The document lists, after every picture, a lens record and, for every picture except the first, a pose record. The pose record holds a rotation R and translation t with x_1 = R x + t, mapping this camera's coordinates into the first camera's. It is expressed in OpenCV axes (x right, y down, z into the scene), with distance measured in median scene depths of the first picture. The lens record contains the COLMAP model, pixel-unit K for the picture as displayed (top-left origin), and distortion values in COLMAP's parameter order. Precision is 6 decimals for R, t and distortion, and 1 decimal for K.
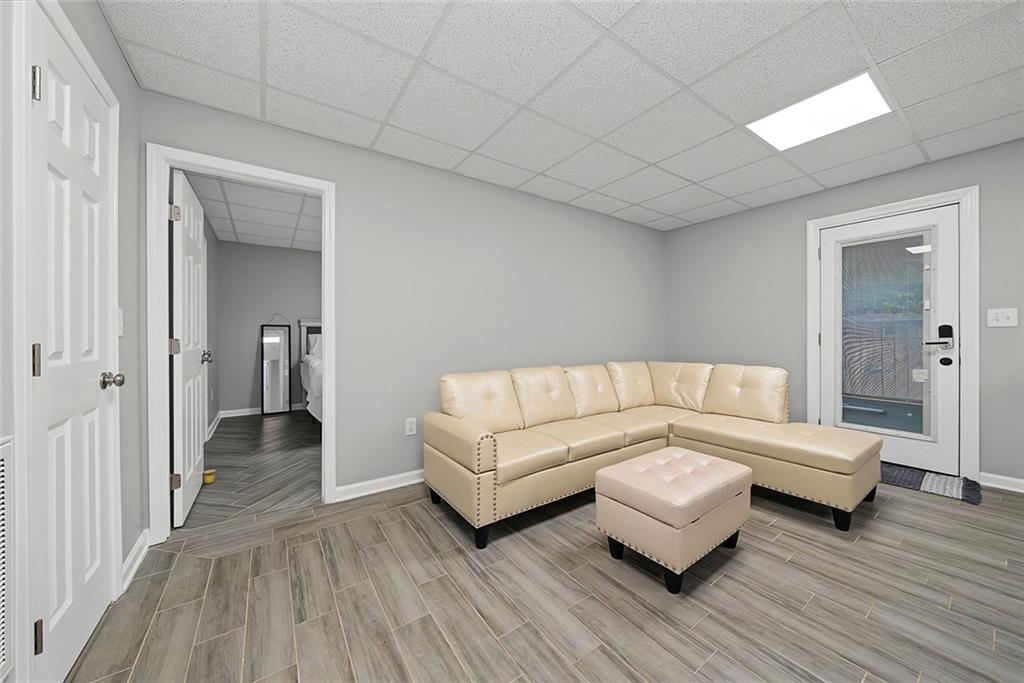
lens RADIAL K [[357.1, 0, 513.8], [0, 357.1, 339.1], [0, 0, 1]] dist [-0.001354, -0.000007]
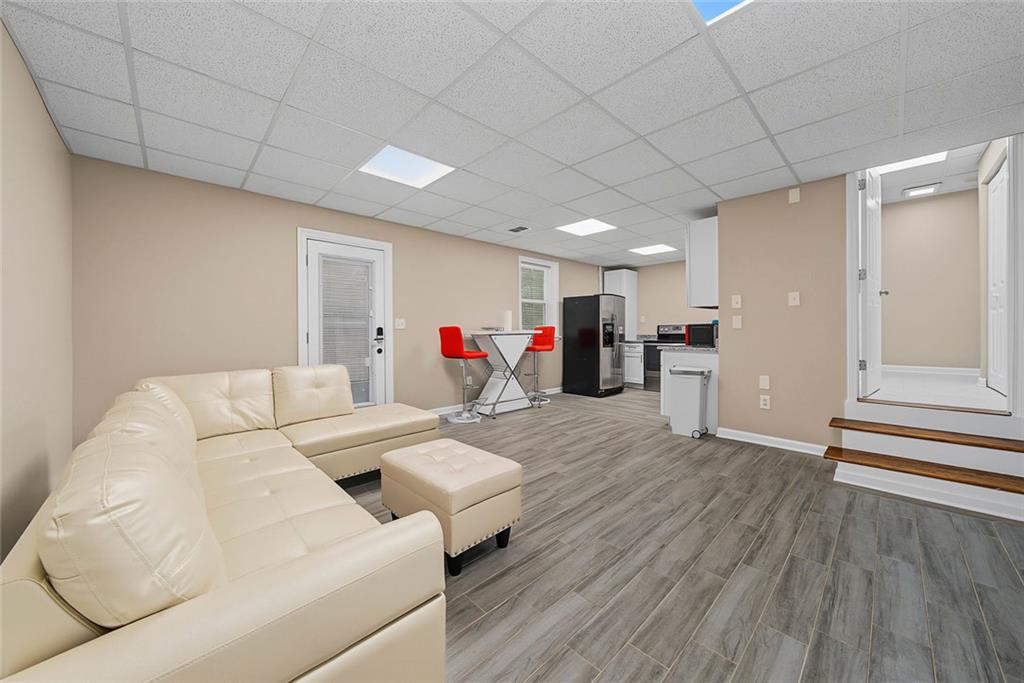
lens RADIAL K [[357.1, 0, 535.5], [0, 357.1, 329.1], [0, 0, 1]] dist [-0.001354, -0.000007]
pose [[-0.171845, 0.015691, 0.984999, -0.541589], [0.018181, 0.999753, -0.012754, -0.000016], [-0.984956, 0.015717, -0.172088, 0.780112]]
